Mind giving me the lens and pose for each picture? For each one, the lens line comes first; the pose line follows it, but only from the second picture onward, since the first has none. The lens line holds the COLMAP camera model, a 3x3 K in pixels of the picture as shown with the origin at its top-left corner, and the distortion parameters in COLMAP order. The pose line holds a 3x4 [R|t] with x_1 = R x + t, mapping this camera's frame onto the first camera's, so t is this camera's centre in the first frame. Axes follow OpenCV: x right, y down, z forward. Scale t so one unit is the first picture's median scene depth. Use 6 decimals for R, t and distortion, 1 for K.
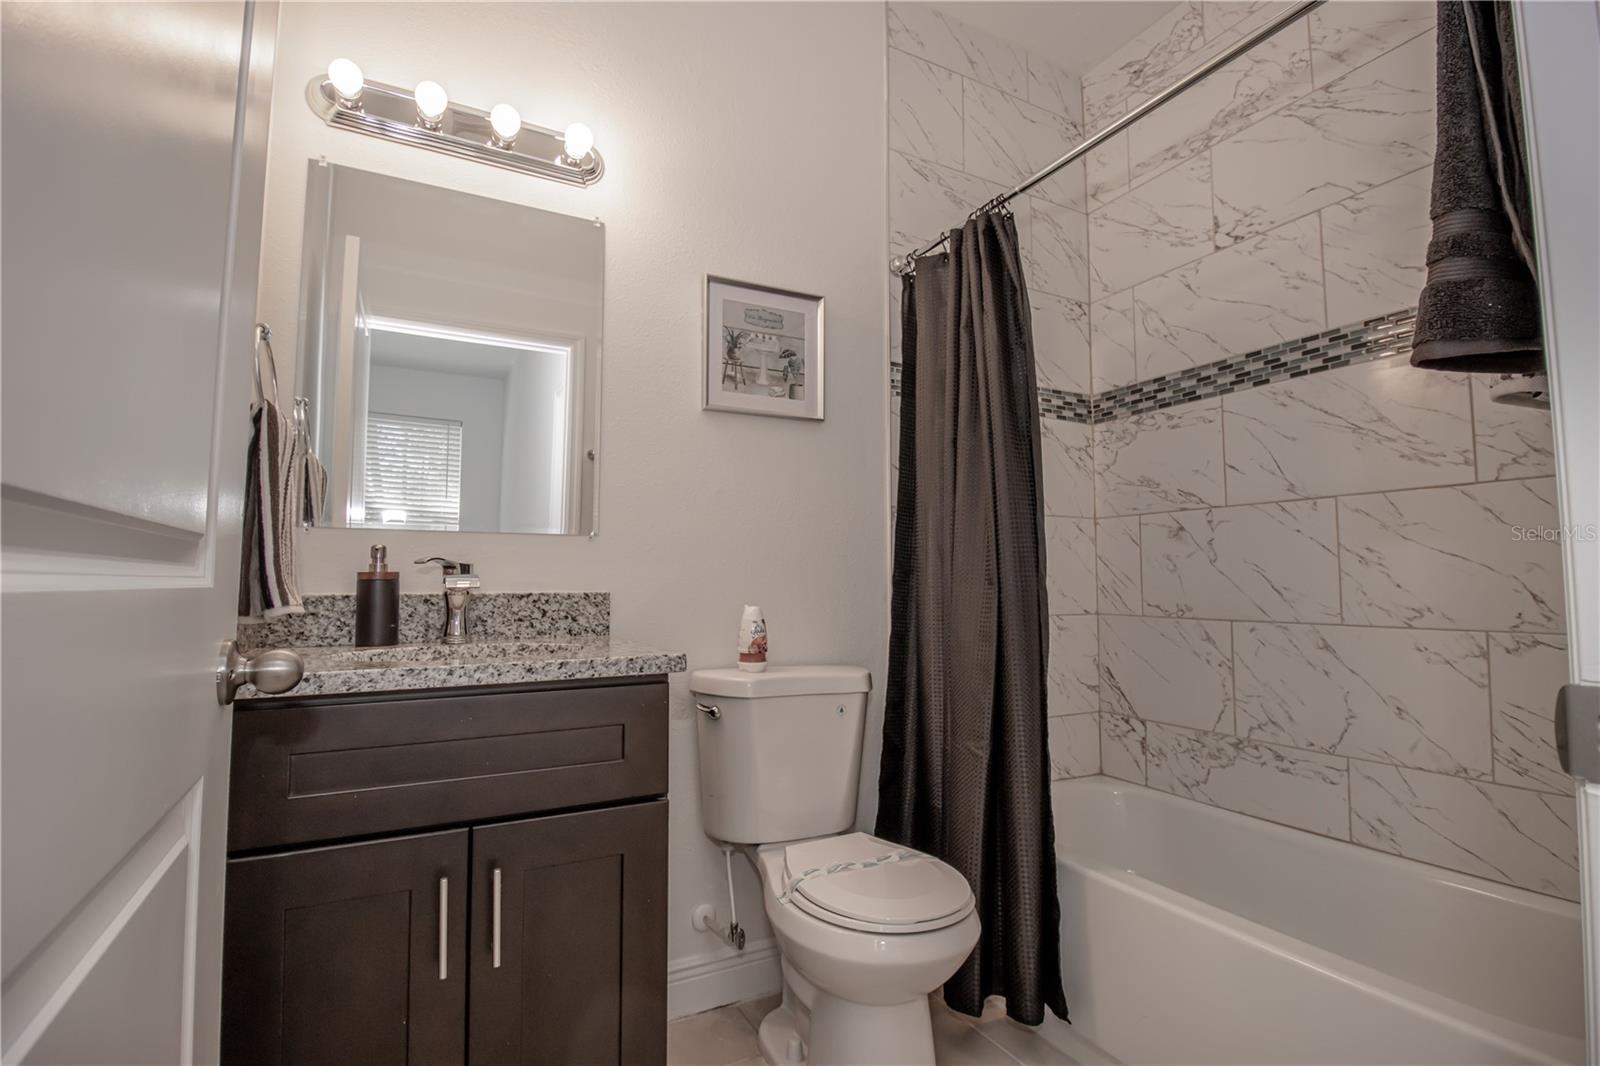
lens RADIAL K [[748.2, 0, 795.7], [0, 748.2, 530.6], [0, 0, 1]] dist [-0.000648, -0.013235]
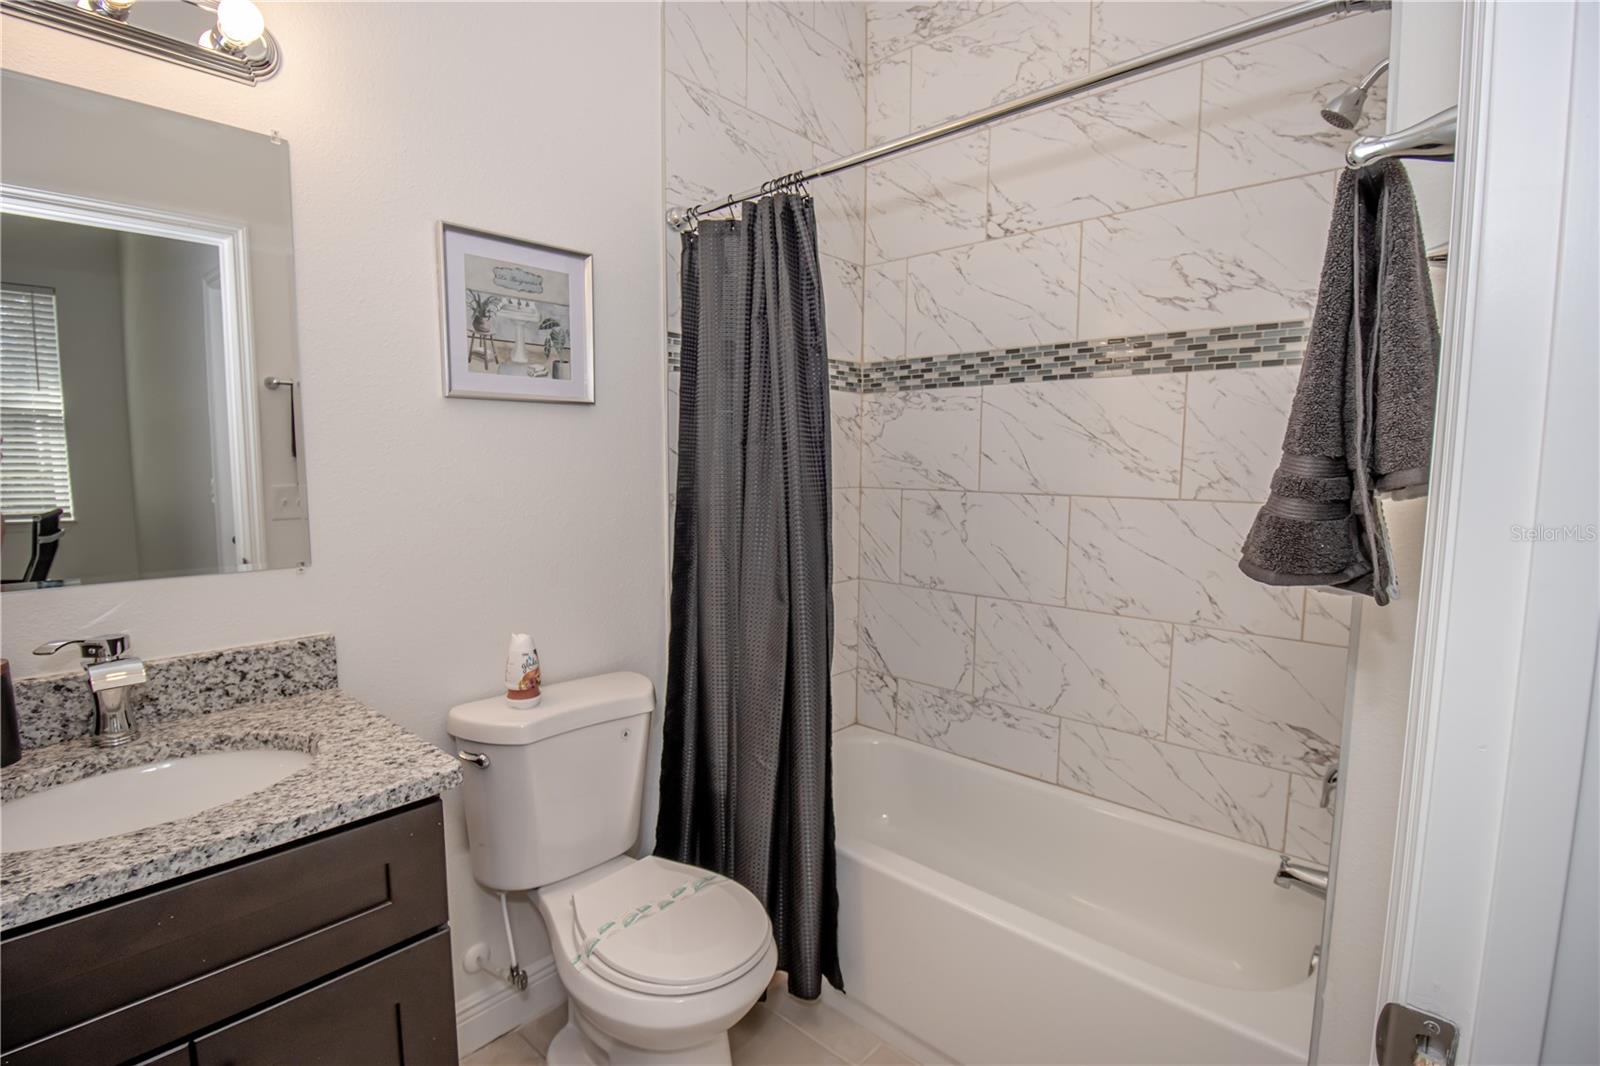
lens RADIAL K [[748.2, 0, 798.3], [0, 748.2, 532.0], [0, 0, 1]] dist [-0.000648, -0.013235]
pose [[0.936784, -0.031906, 0.348451, -0.053500], [-0.029868, 0.984908, 0.170481, -0.171793], [-0.348632, -0.170111, 0.921693, 0.095018]]
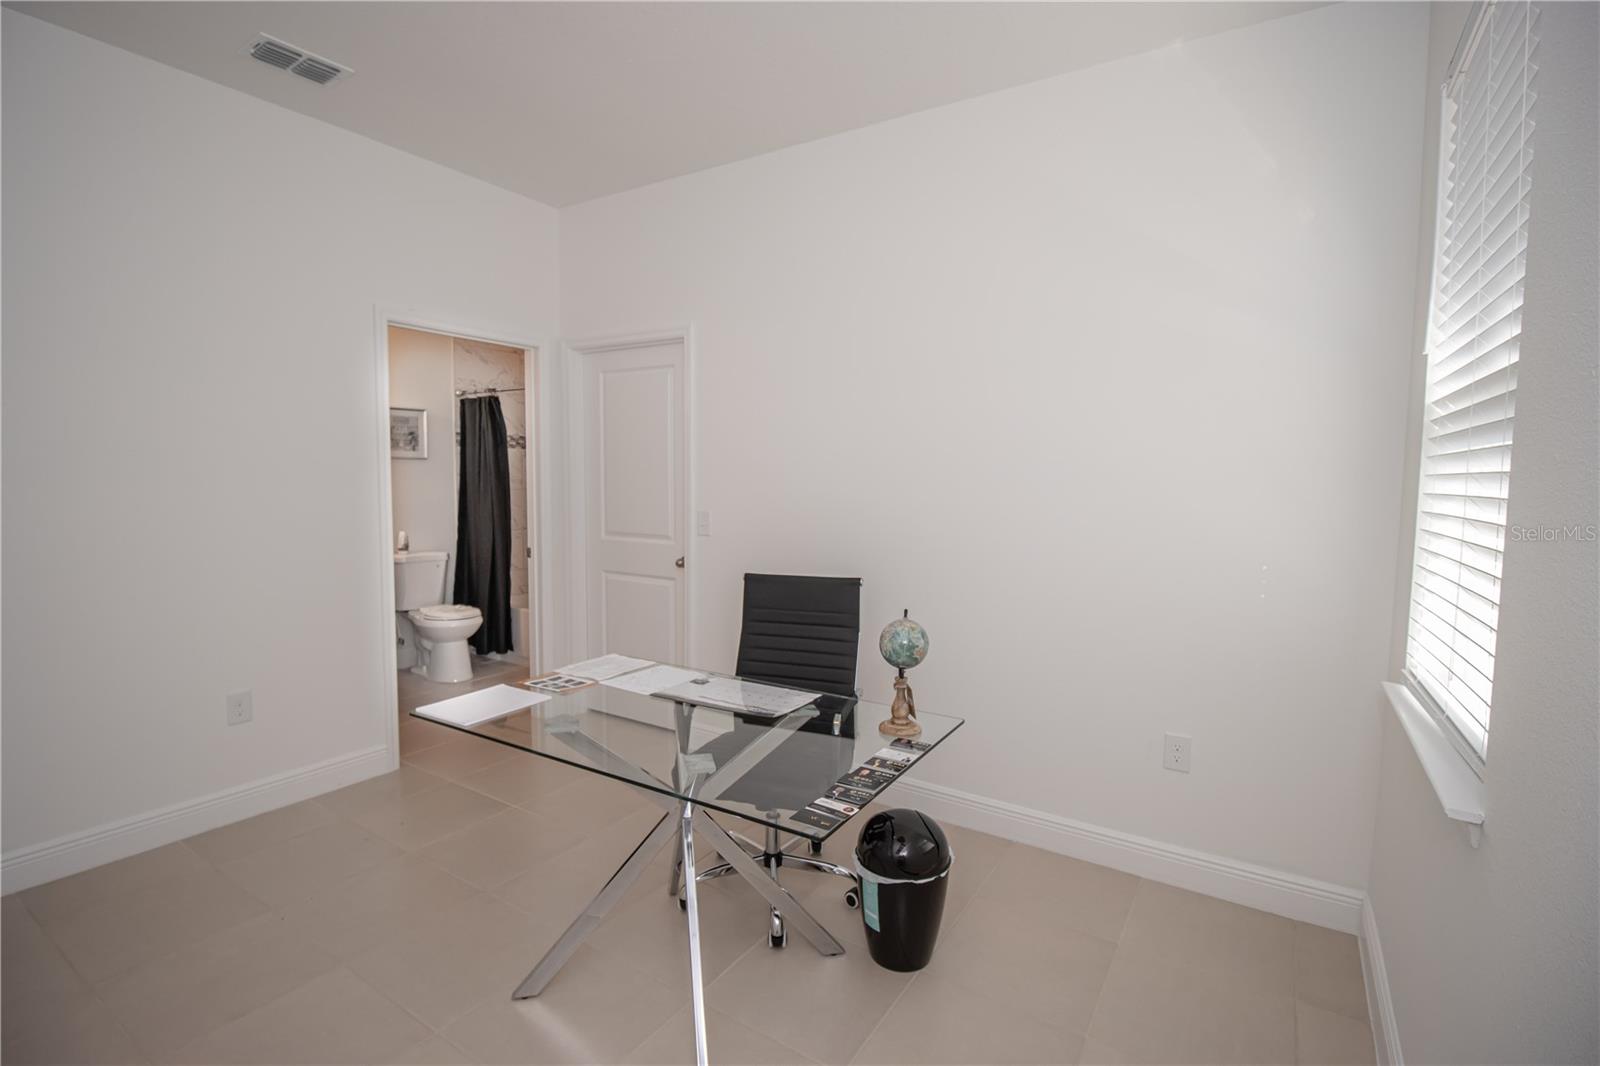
lens RADIAL K [[748.2, 0, 791.7], [0, 748.2, 533.5], [0, 0, 1]] dist [-0.000648, -0.013235]
pose [[0.866724, -0.030976, 0.497826, -0.183937], [-0.049771, 0.987718, 0.148110, -0.373666], [-0.496299, -0.153148, 0.854537, -2.083398]]
